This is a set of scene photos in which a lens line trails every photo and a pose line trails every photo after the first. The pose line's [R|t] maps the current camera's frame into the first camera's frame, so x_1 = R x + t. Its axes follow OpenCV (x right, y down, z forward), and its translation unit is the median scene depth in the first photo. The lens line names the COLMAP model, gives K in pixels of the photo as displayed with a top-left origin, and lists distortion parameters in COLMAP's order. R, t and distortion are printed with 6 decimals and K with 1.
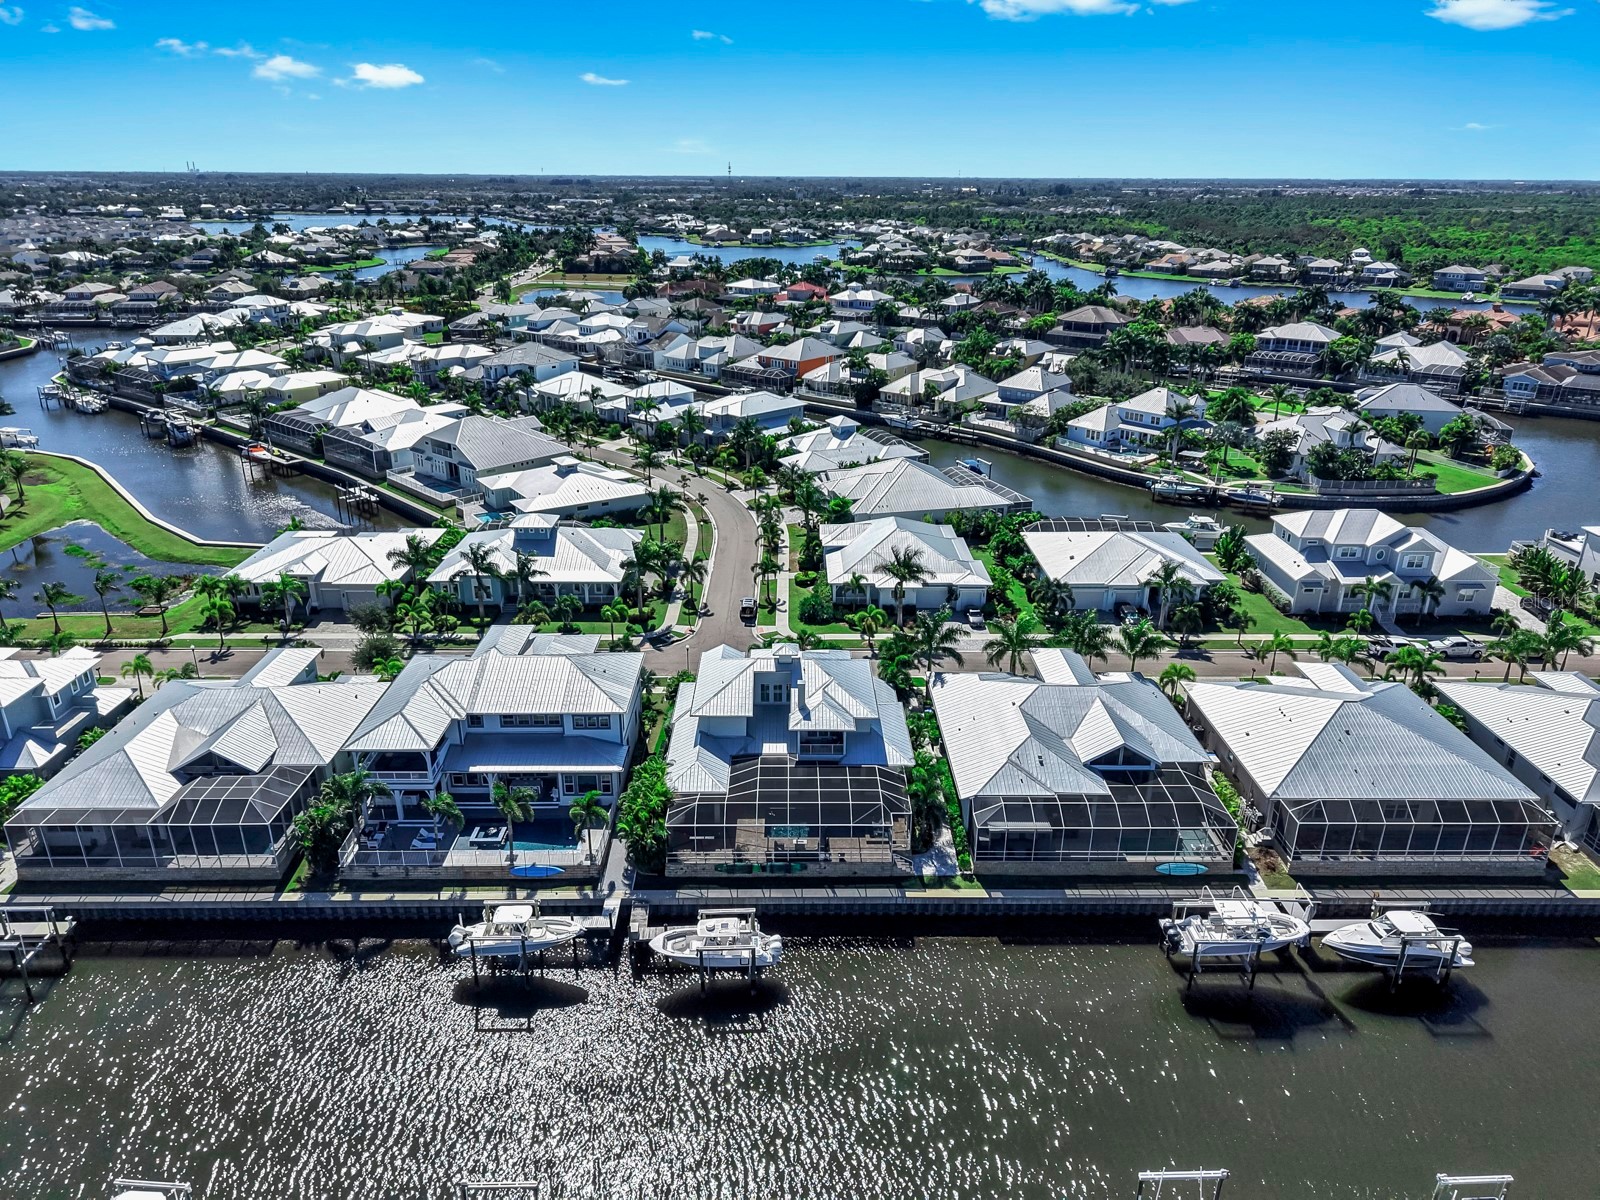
lens RADIAL K [[1061.7, 0, 800.0], [0, 1061.7, 600.0], [0, 0, 1]] dist [0.037511, -0.038239]
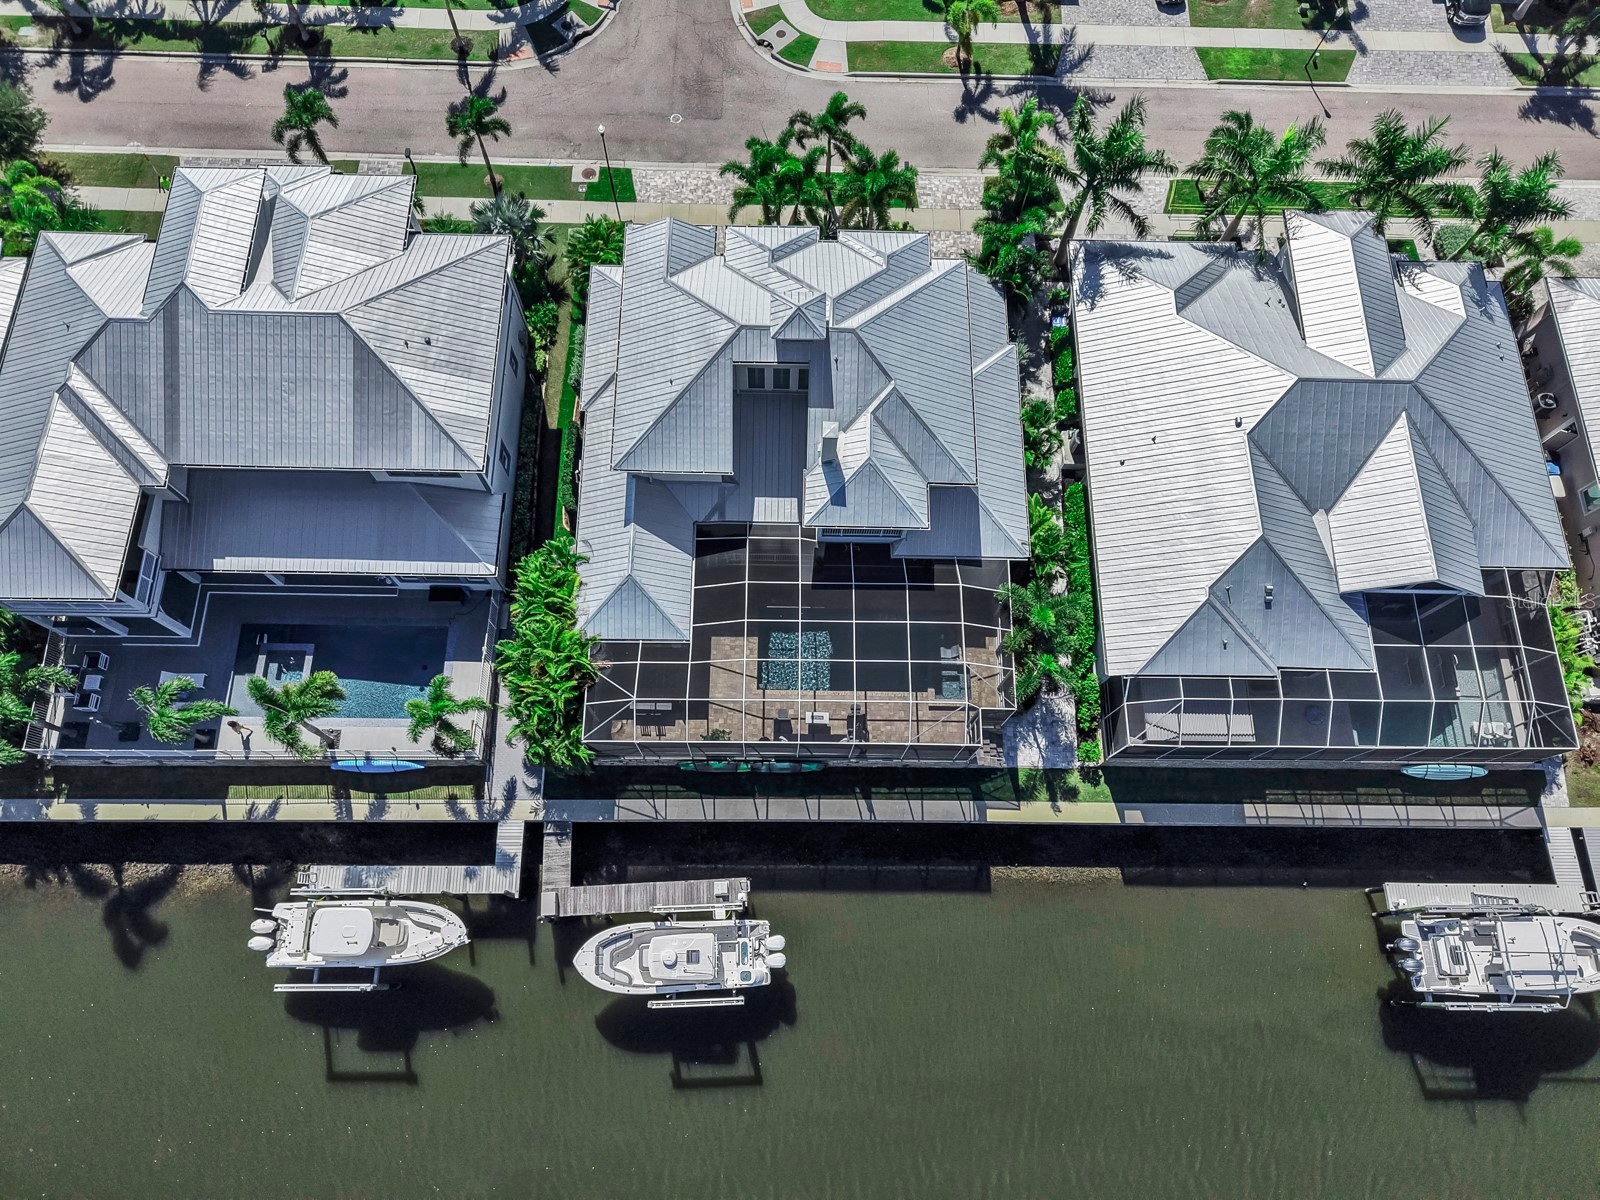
lens RADIAL K [[1061.7, 0, 800.0], [0, 1061.7, 600.0], [0, 0, 1]] dist [0.037511, -0.038239]
pose [[0.999711, 0.020118, 0.013139, -0.018616], [-0.023056, 0.649153, 0.760309, -0.257968], [0.006767, -0.760392, 0.649429, 0.656204]]
